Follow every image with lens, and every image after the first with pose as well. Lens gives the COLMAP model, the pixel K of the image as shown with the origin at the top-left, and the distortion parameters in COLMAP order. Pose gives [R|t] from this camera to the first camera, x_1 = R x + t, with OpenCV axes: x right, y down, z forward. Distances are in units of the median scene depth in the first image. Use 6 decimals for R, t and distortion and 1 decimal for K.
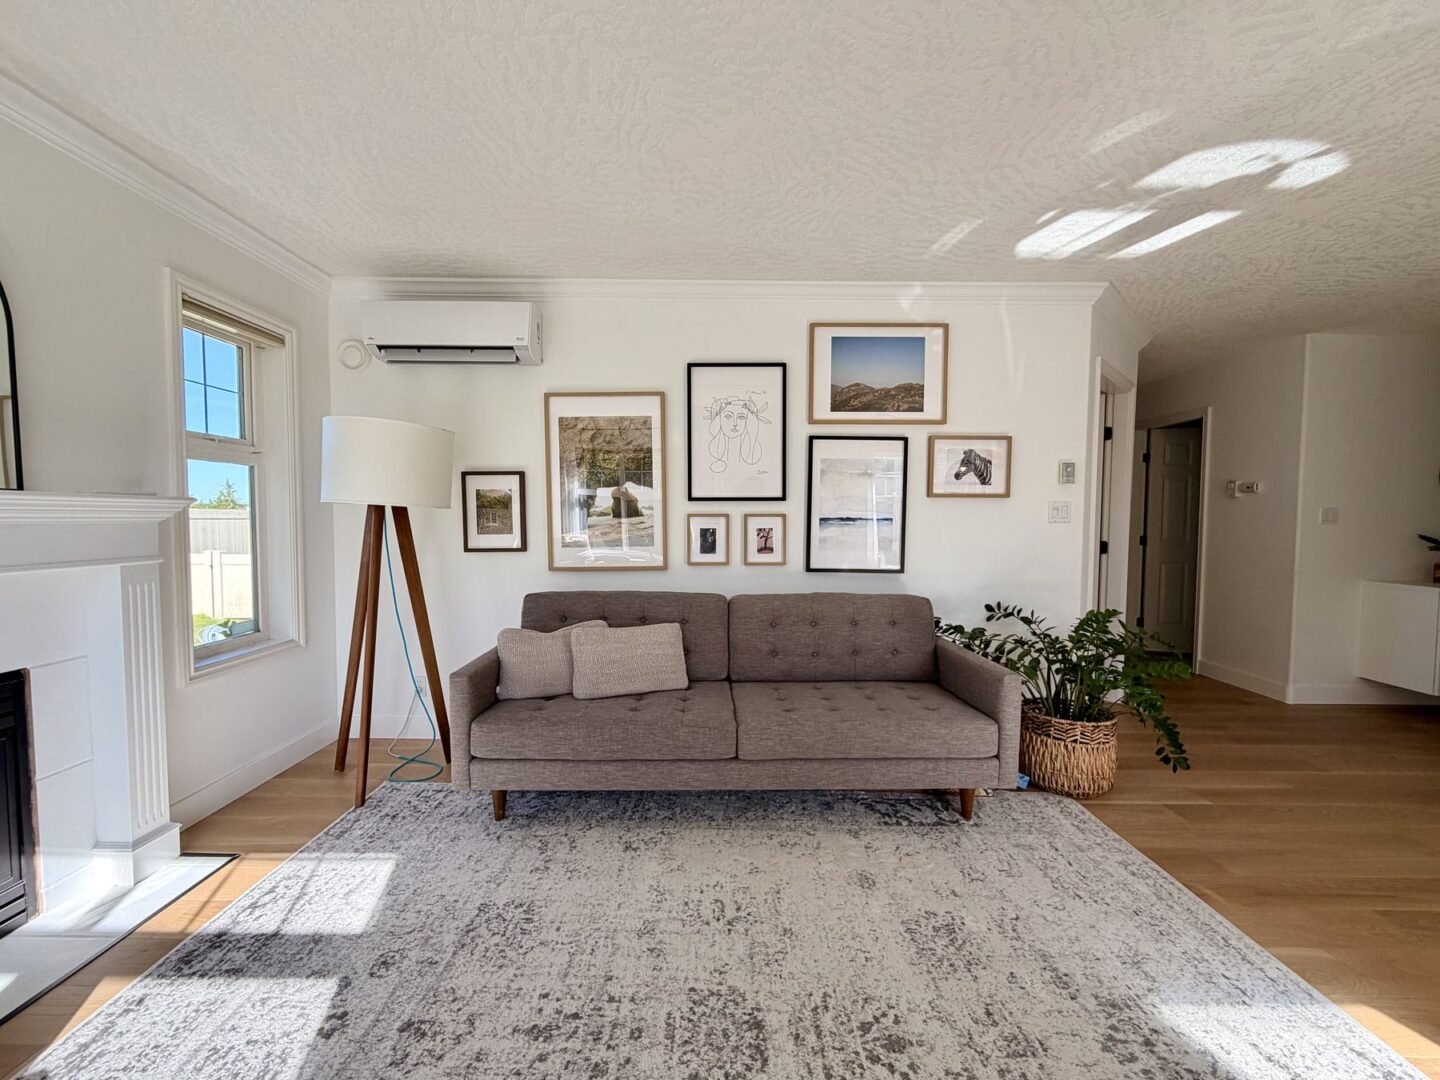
lens RADIAL K [[577.5, 0, 720.1], [0, 577.5, 544.2], [0, 0, 1]] dist [0.002243, 0.000176]
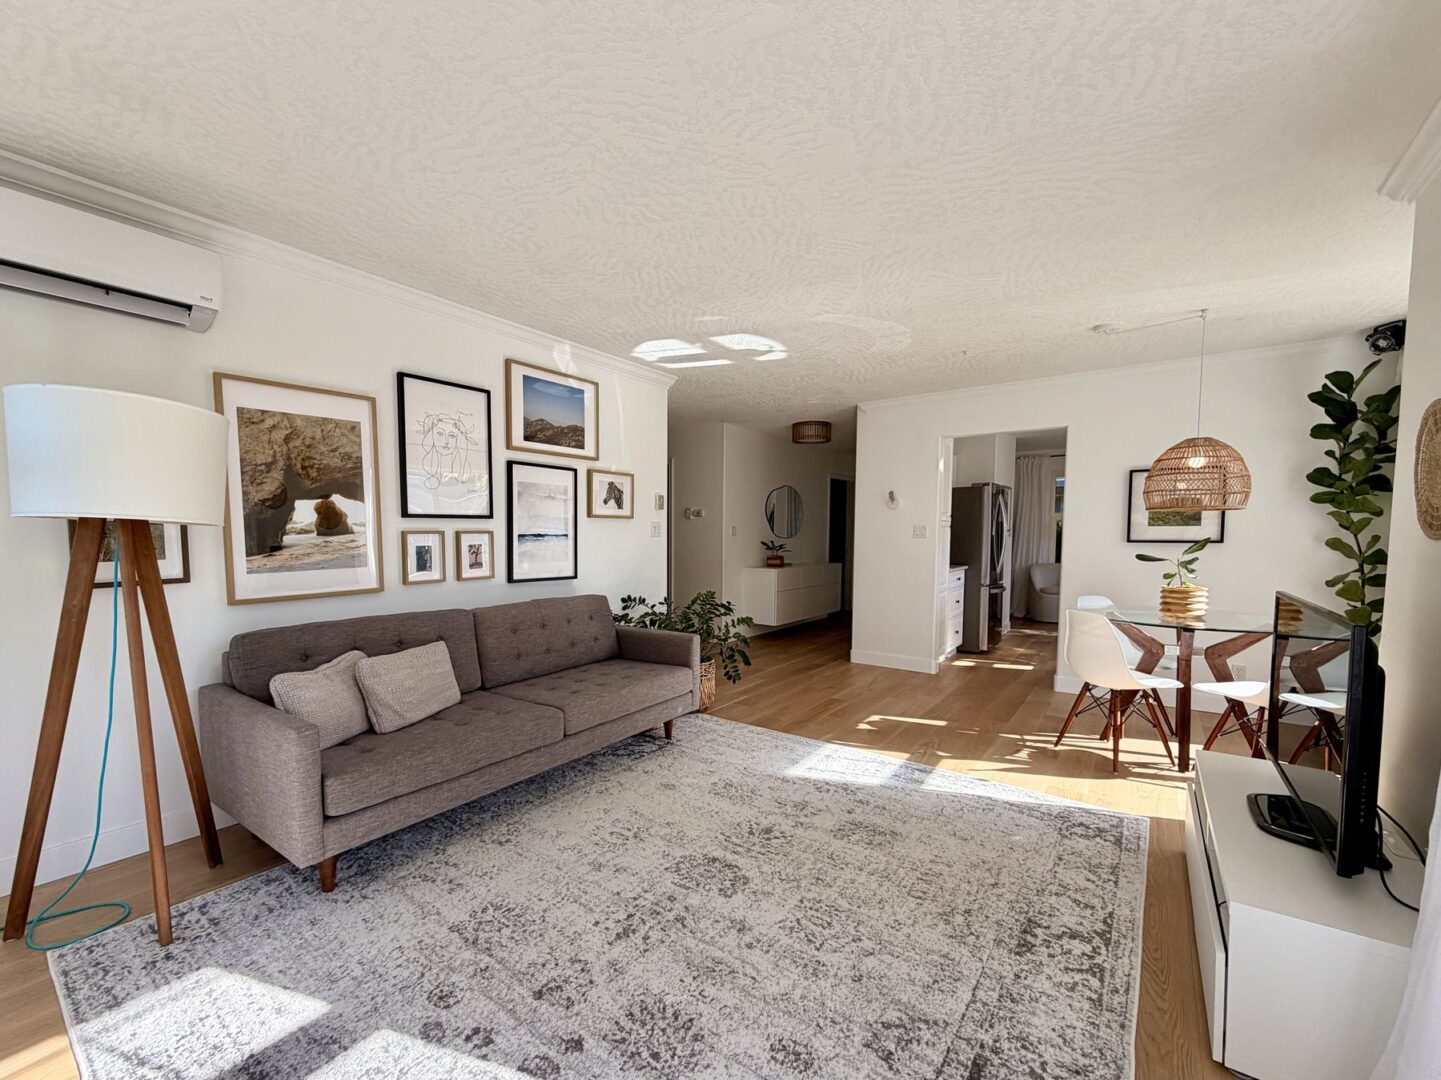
lens RADIAL K [[604.9, 0, 687.9], [0, 604.9, 567.3], [0, 0, 1]] dist [0.005330, 0.000276]
pose [[0.606599, -0.049839, 0.793444, -0.570499], [0.038125, 0.998708, 0.033586, -0.008446], [-0.794093, 0.009877, 0.607716, 0.023153]]
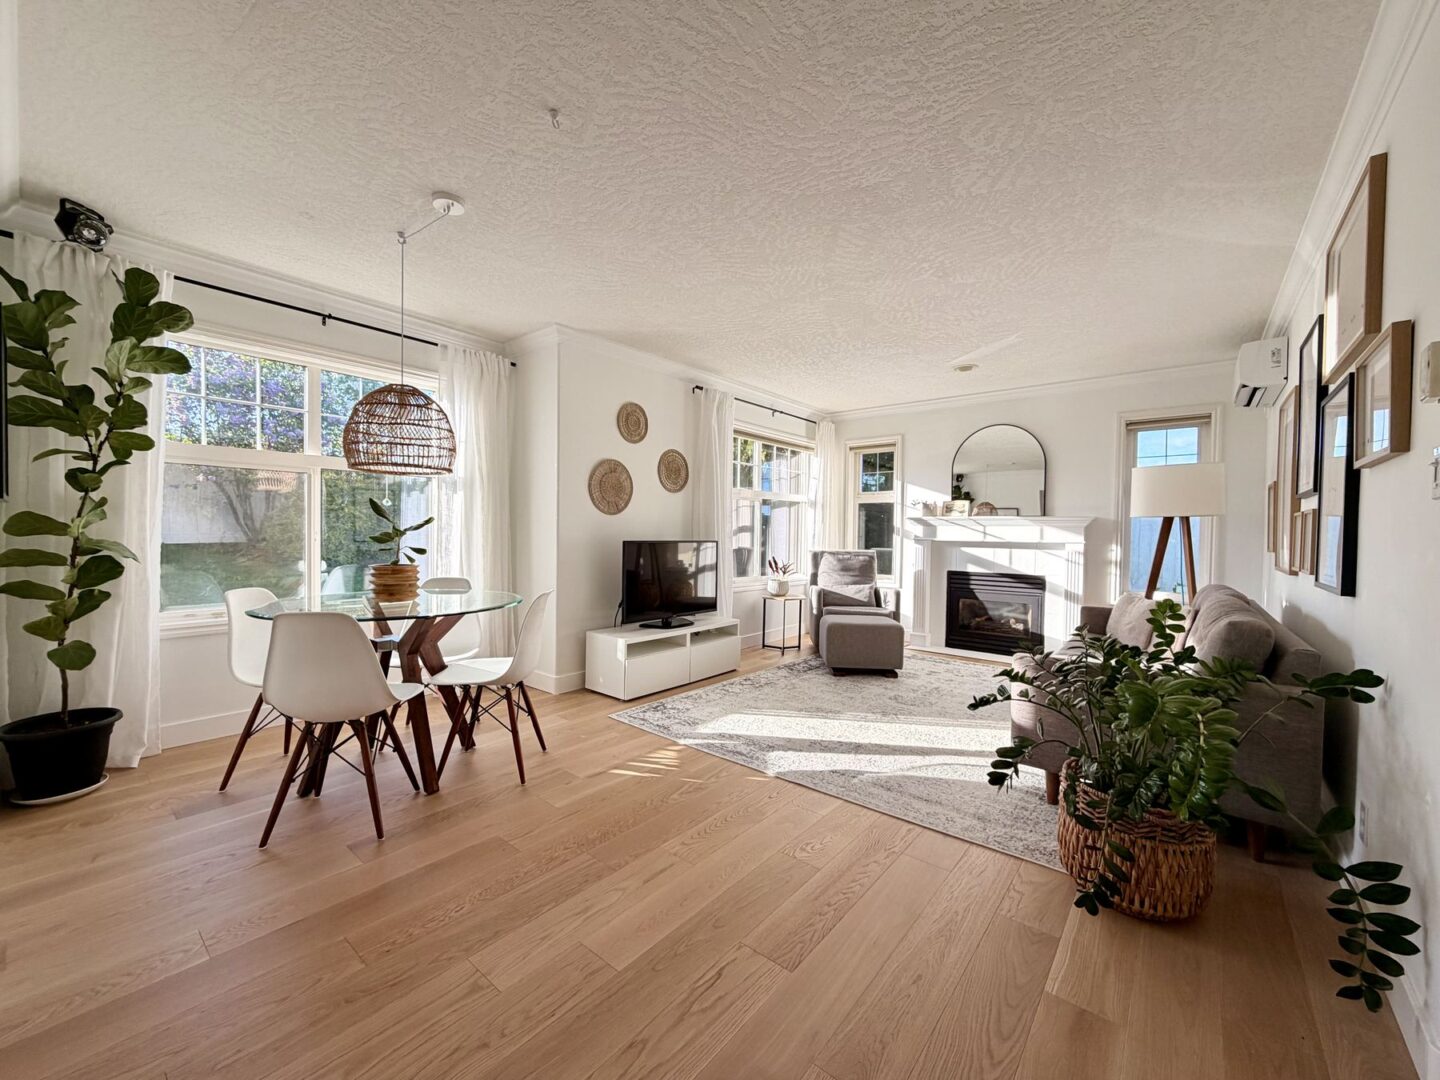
lens RADIAL K [[577.5, 0, 715.8], [0, 577.5, 540.0], [0, 0, 1]] dist [0.002243, 0.000176]
pose [[-0.640877, -0.001974, -0.767641, 1.244548], [-0.049251, 0.998042, 0.038552, 0.002488], [0.766062, 0.062514, -0.639719, 0.904388]]
